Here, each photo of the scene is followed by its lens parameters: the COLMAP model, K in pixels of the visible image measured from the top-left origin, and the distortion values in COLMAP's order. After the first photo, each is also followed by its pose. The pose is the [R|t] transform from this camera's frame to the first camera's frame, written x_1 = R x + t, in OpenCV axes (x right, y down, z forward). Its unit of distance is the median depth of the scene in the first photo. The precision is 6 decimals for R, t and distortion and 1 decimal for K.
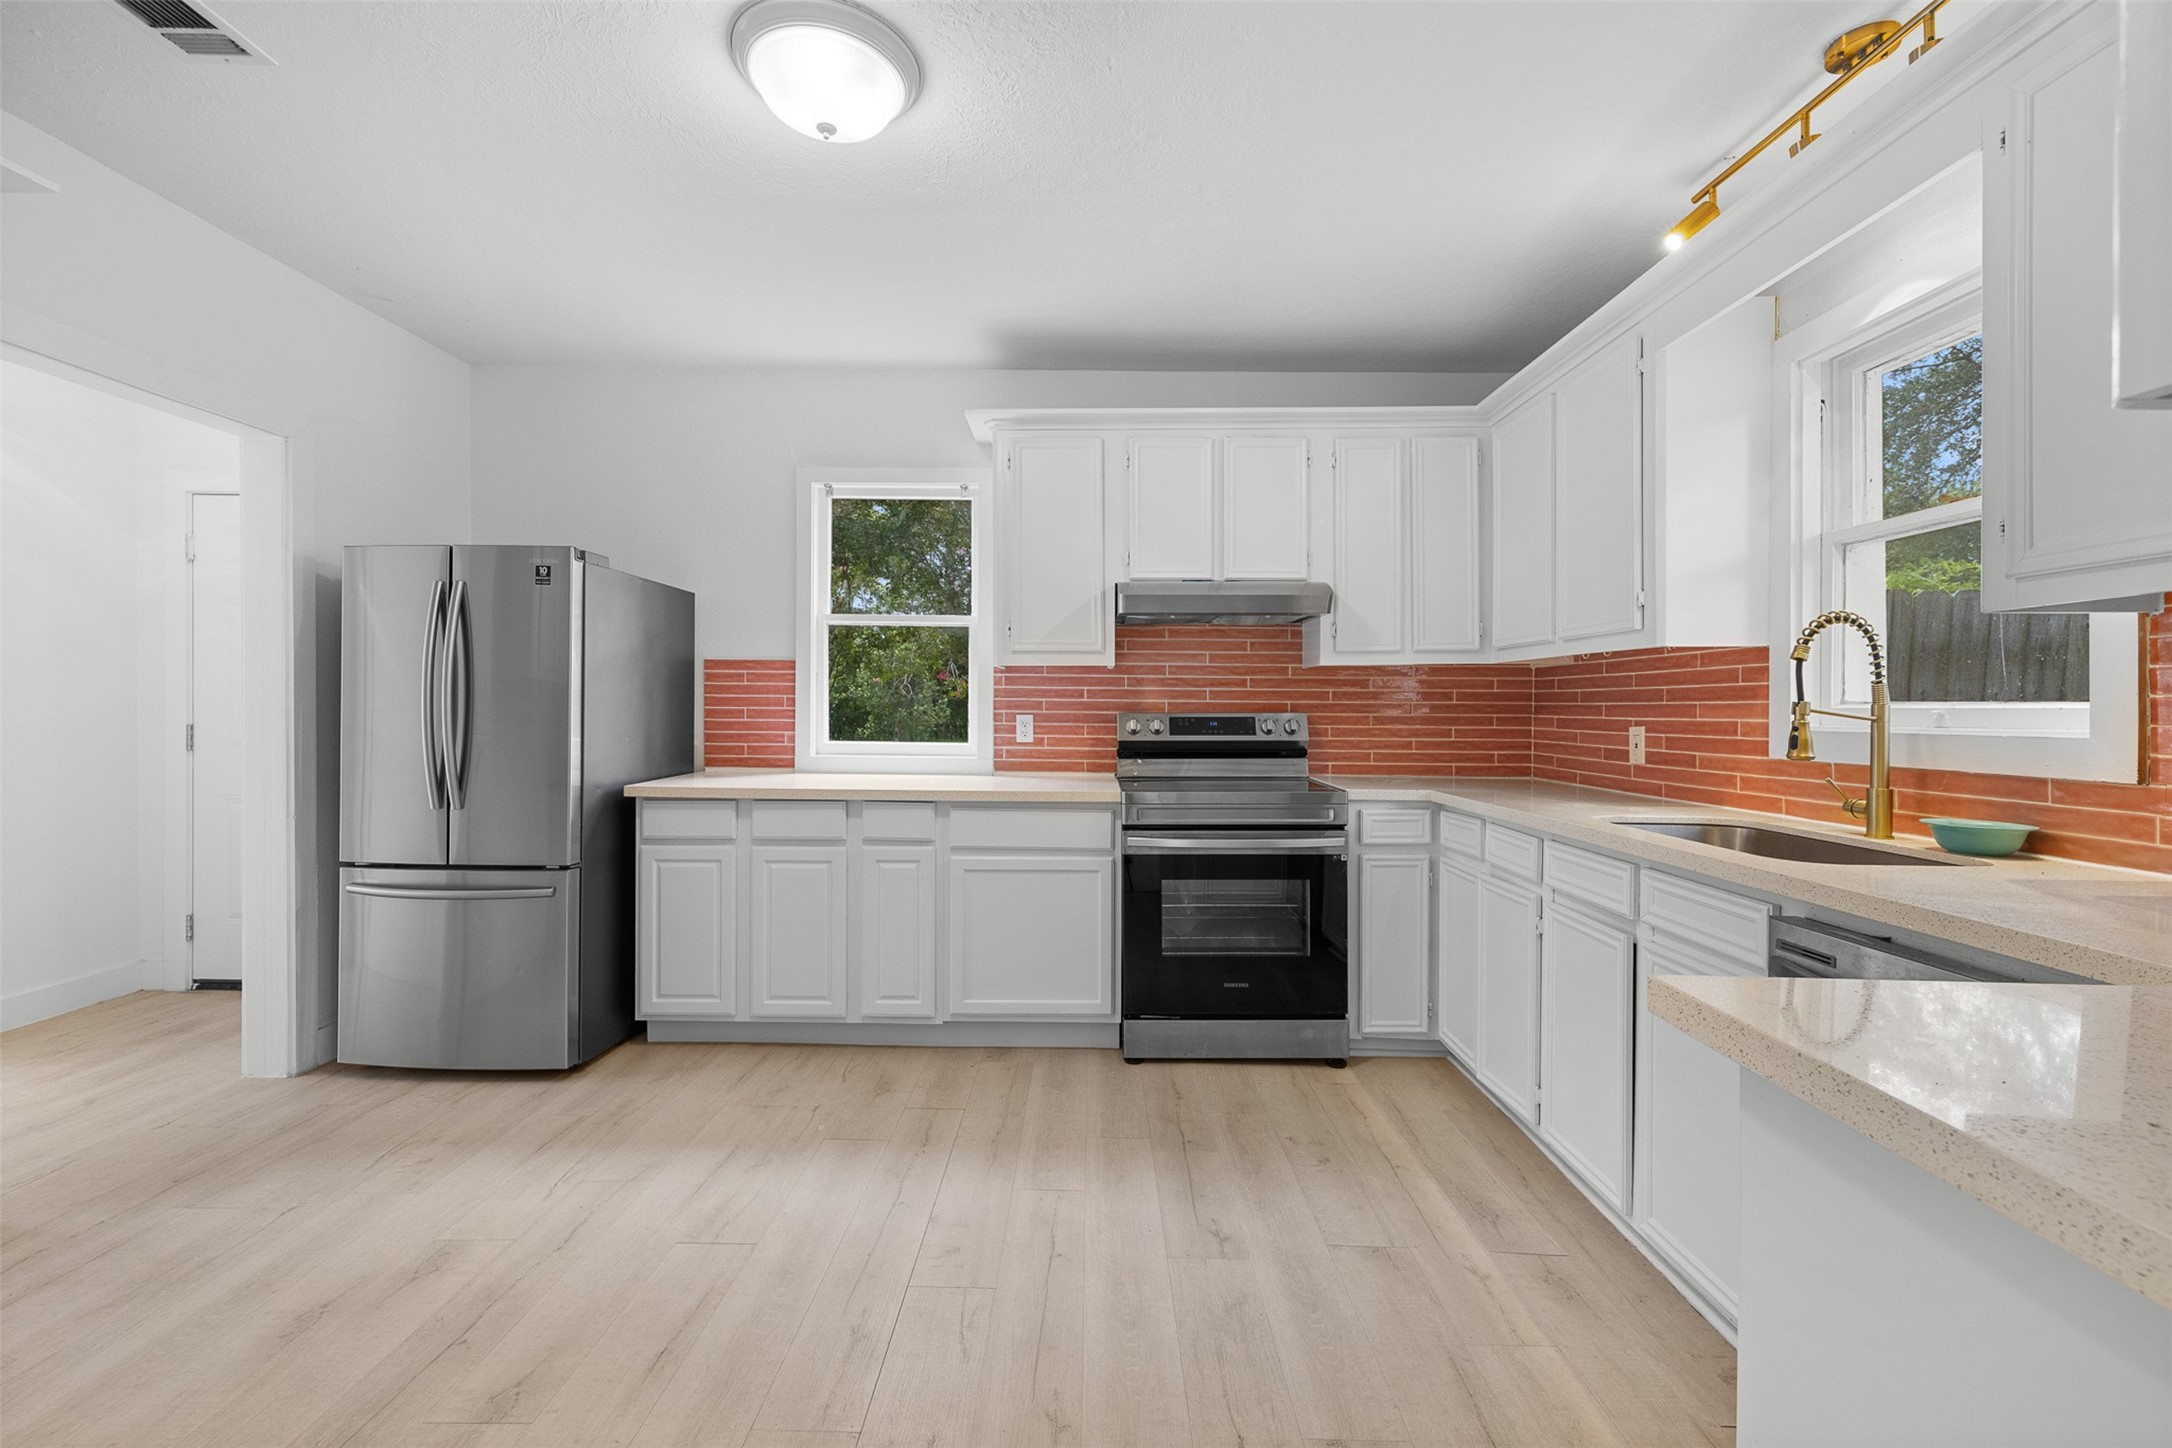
lens RADIAL K [[916.5, 0, 1082.1], [0, 916.5, 712.2], [0, 0, 1]] dist [-0.002321, 0.000367]
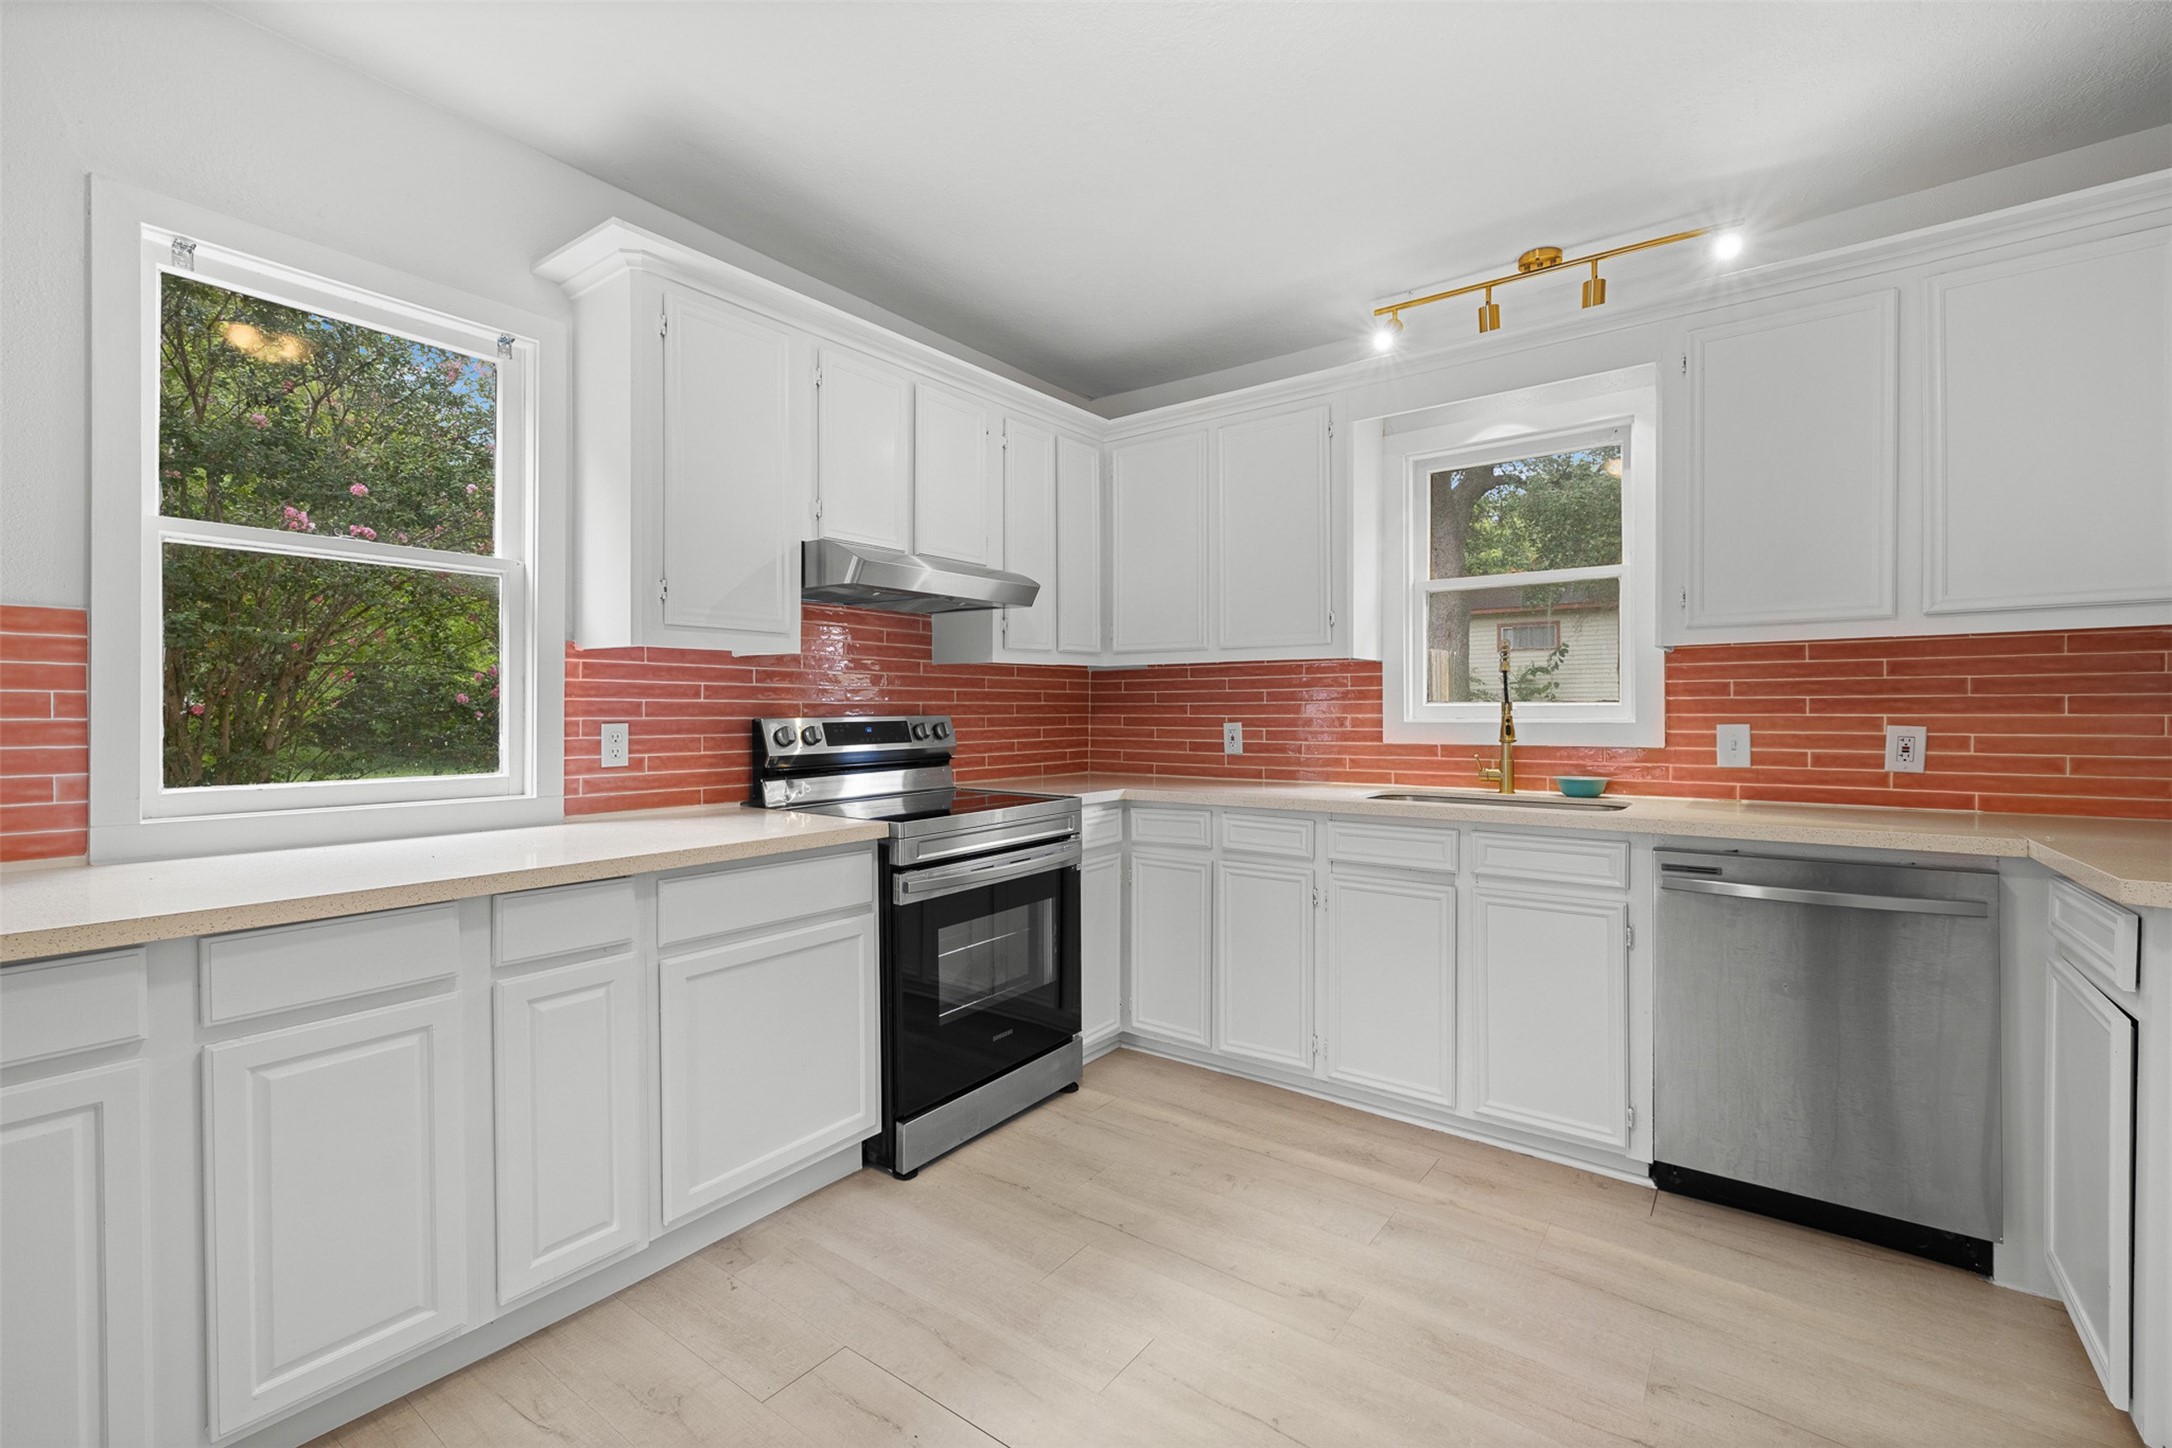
lens RADIAL K [[916.5, 0, 1099.6], [0, 916.5, 712.2], [0, 0, 1]] dist [-0.002321, 0.000367]
pose [[0.592036, -0.010501, 0.805843, -0.471913], [0.010741, 0.999929, 0.005139, -0.006070], [-0.805840, 0.005613, 0.592107, 0.428667]]
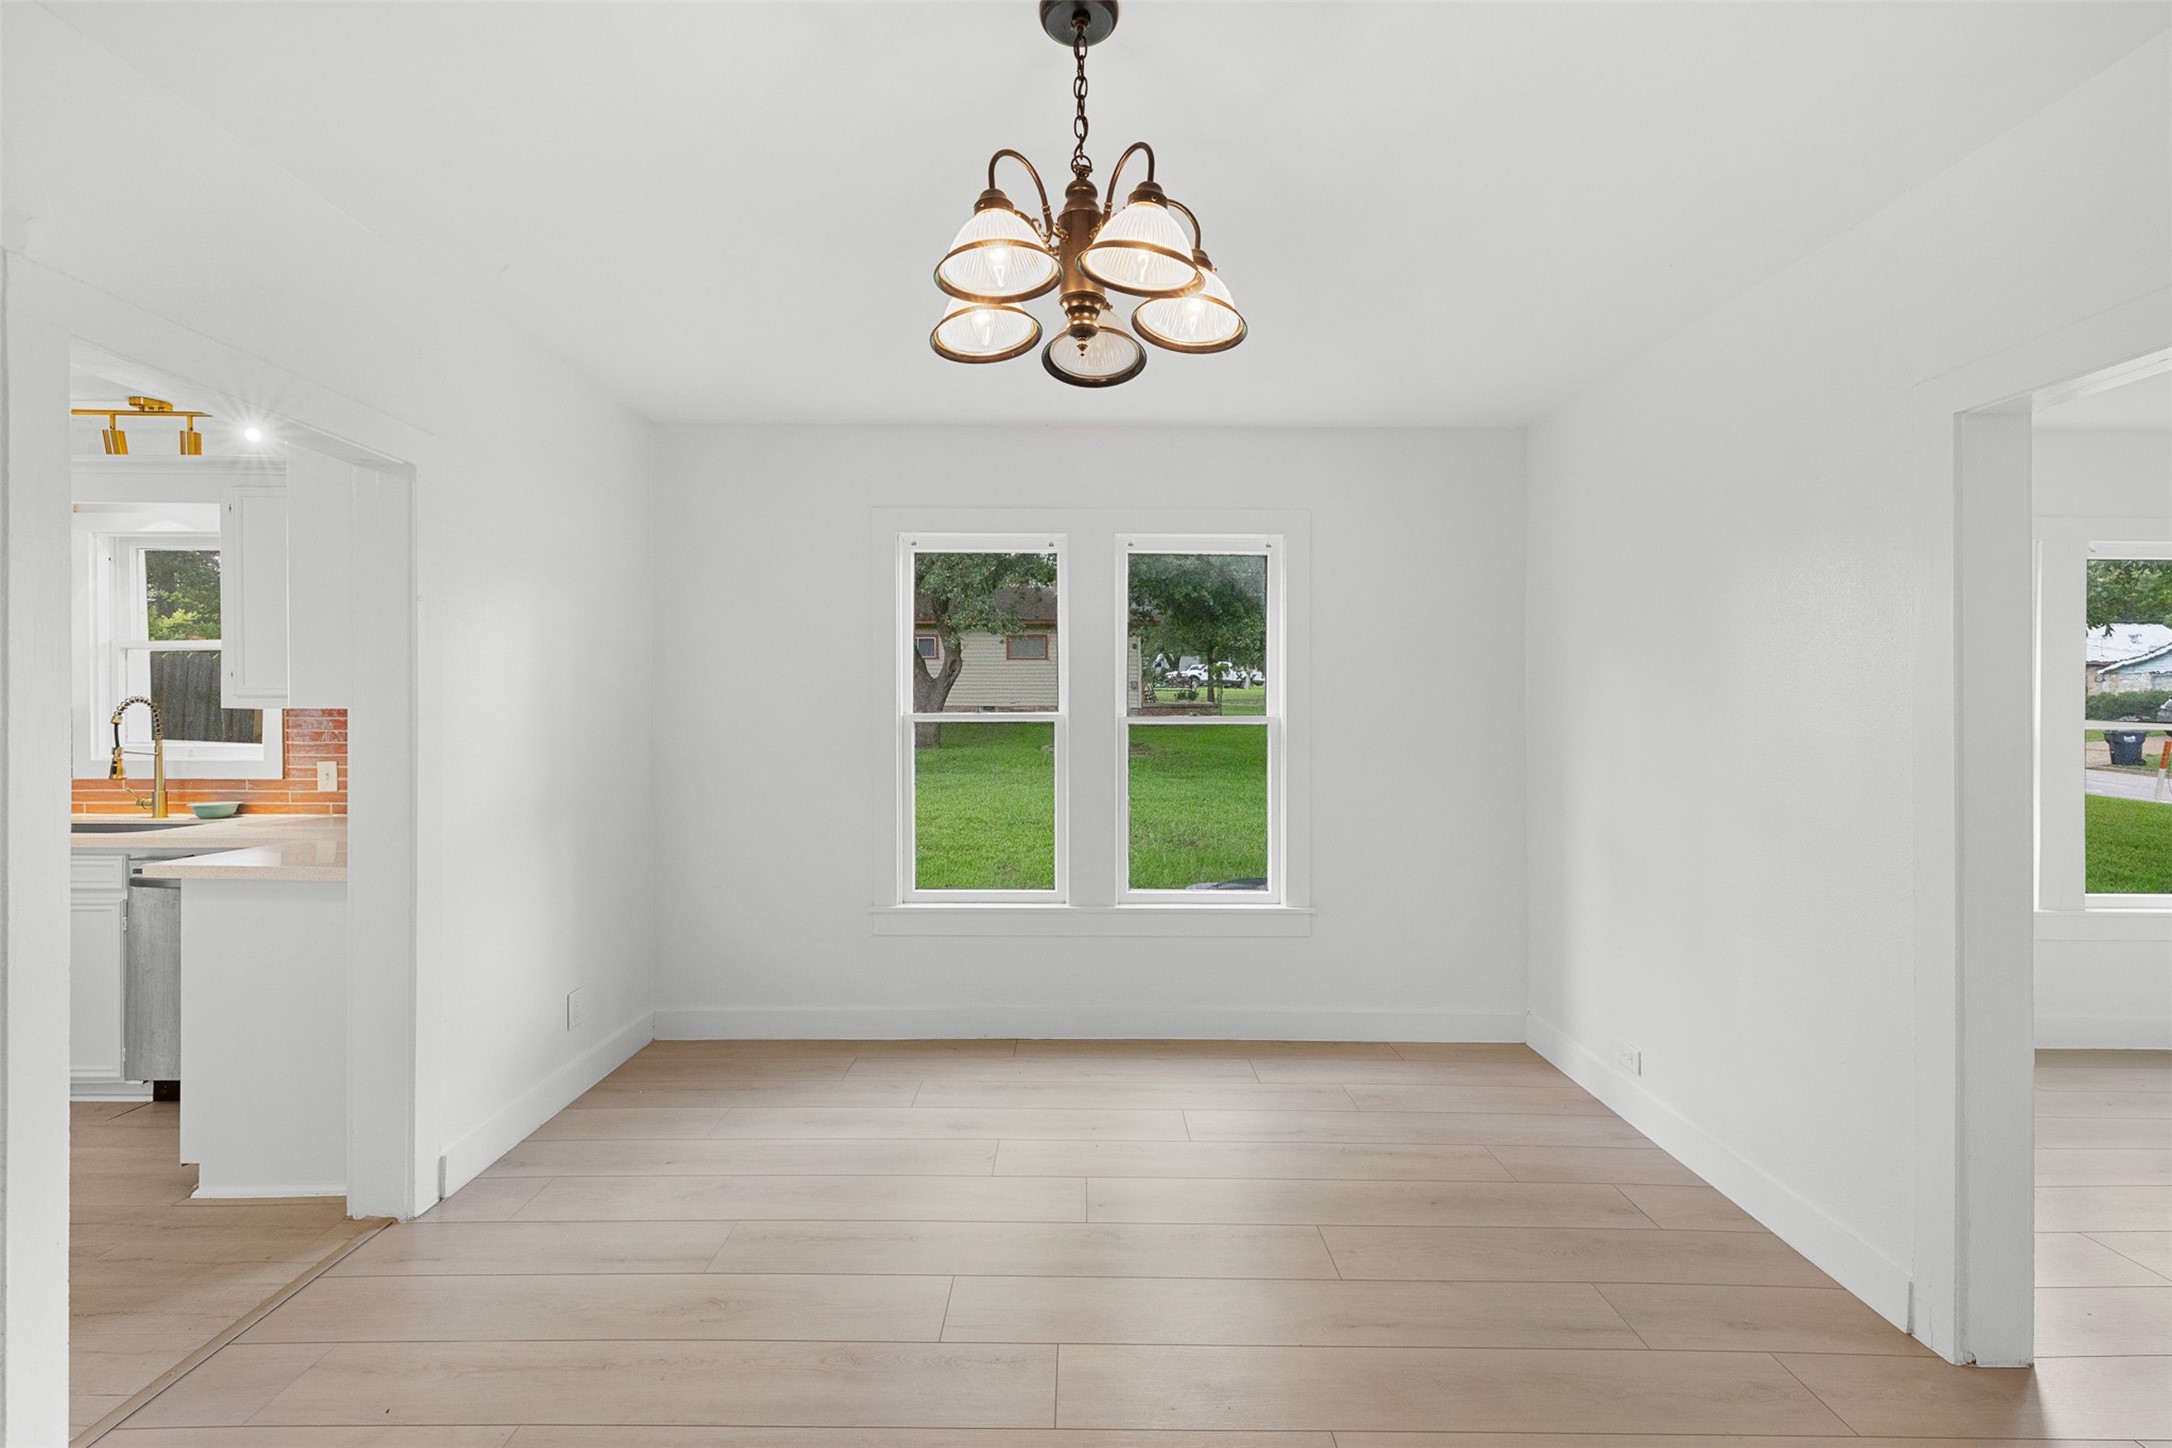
lens RADIAL K [[916.5, 0, 1120.2], [0, 916.5, 719.9], [0, 0, 1]] dist [-0.002321, 0.000367]
pose [[-0.027631, -0.007637, 0.999589, -0.688128], [0.001645, 0.999969, 0.007685, -0.048317], [-0.999617, 0.001856, -0.027618, -0.597052]]
